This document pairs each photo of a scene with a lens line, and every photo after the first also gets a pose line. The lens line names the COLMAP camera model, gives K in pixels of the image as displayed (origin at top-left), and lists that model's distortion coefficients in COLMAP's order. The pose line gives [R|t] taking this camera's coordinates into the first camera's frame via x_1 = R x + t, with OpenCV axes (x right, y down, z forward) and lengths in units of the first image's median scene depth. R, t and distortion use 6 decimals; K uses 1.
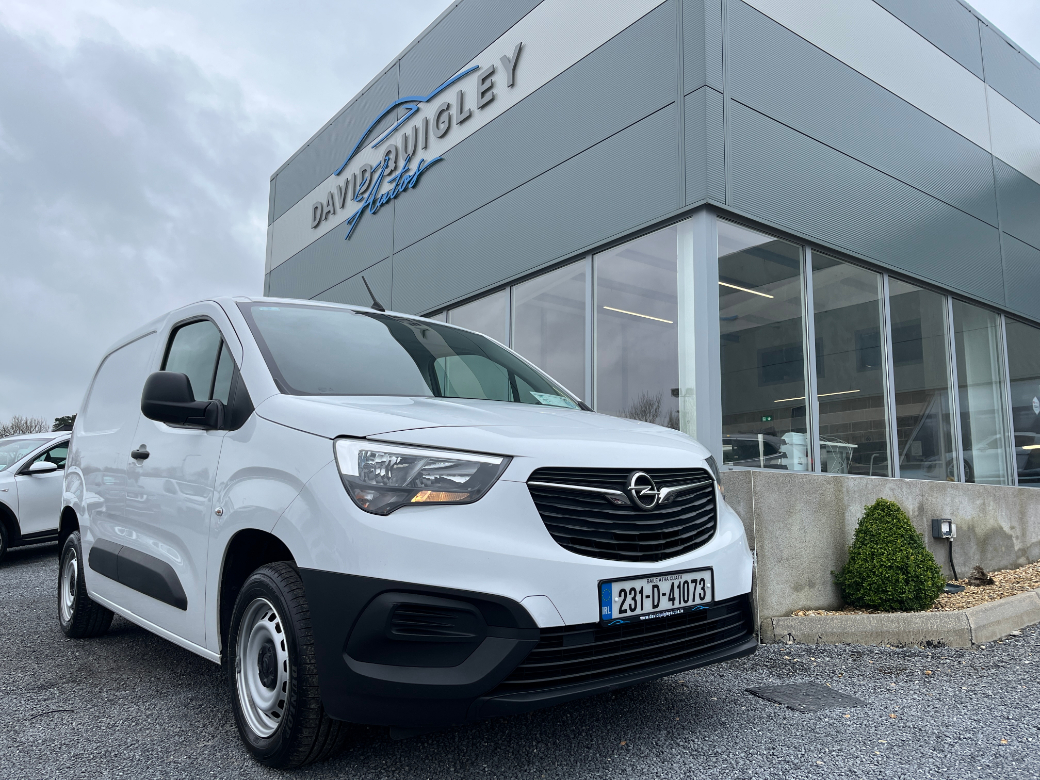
lens RADIAL K [[770.0, 0, 521.1], [0, 770.0, 388.7], [0, 0, 1]] dist [0.033427, -0.037903]
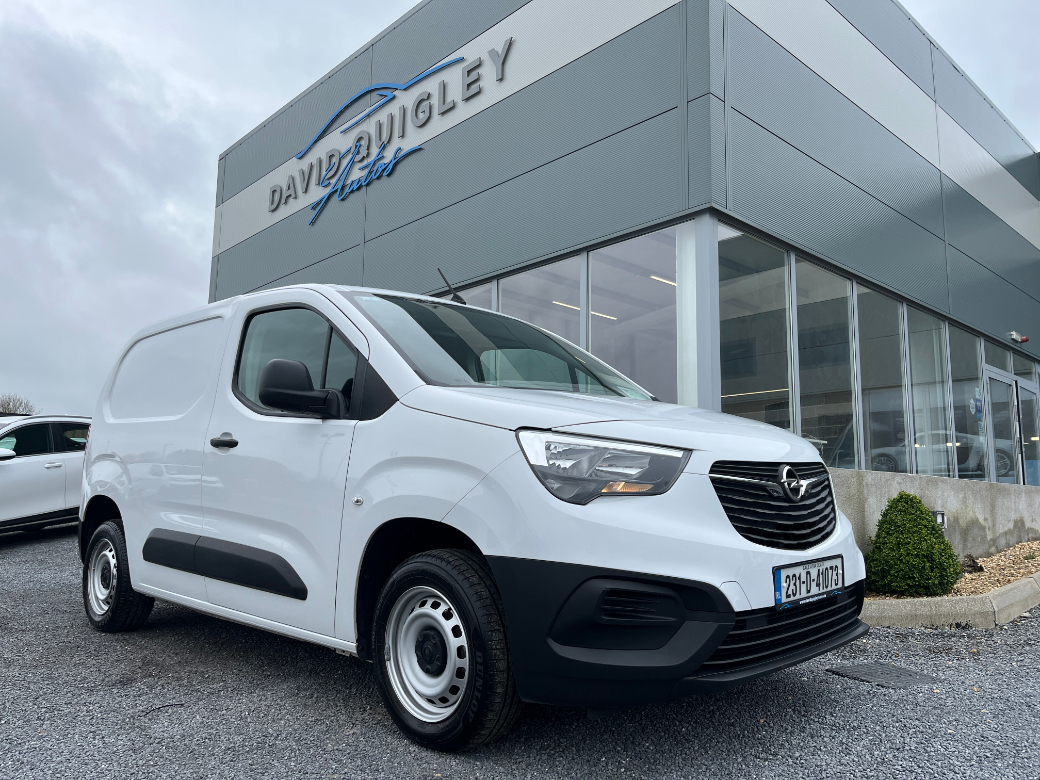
lens RADIAL K [[770.0, 0, 516.2], [0, 770.0, 387.1], [0, 0, 1]] dist [0.033427, -0.037903]
pose [[0.994269, 0.019264, 0.105154, -0.209238], [-0.020113, 0.999773, 0.007012, -0.000003], [-0.104995, -0.009086, 0.994431, -0.011274]]
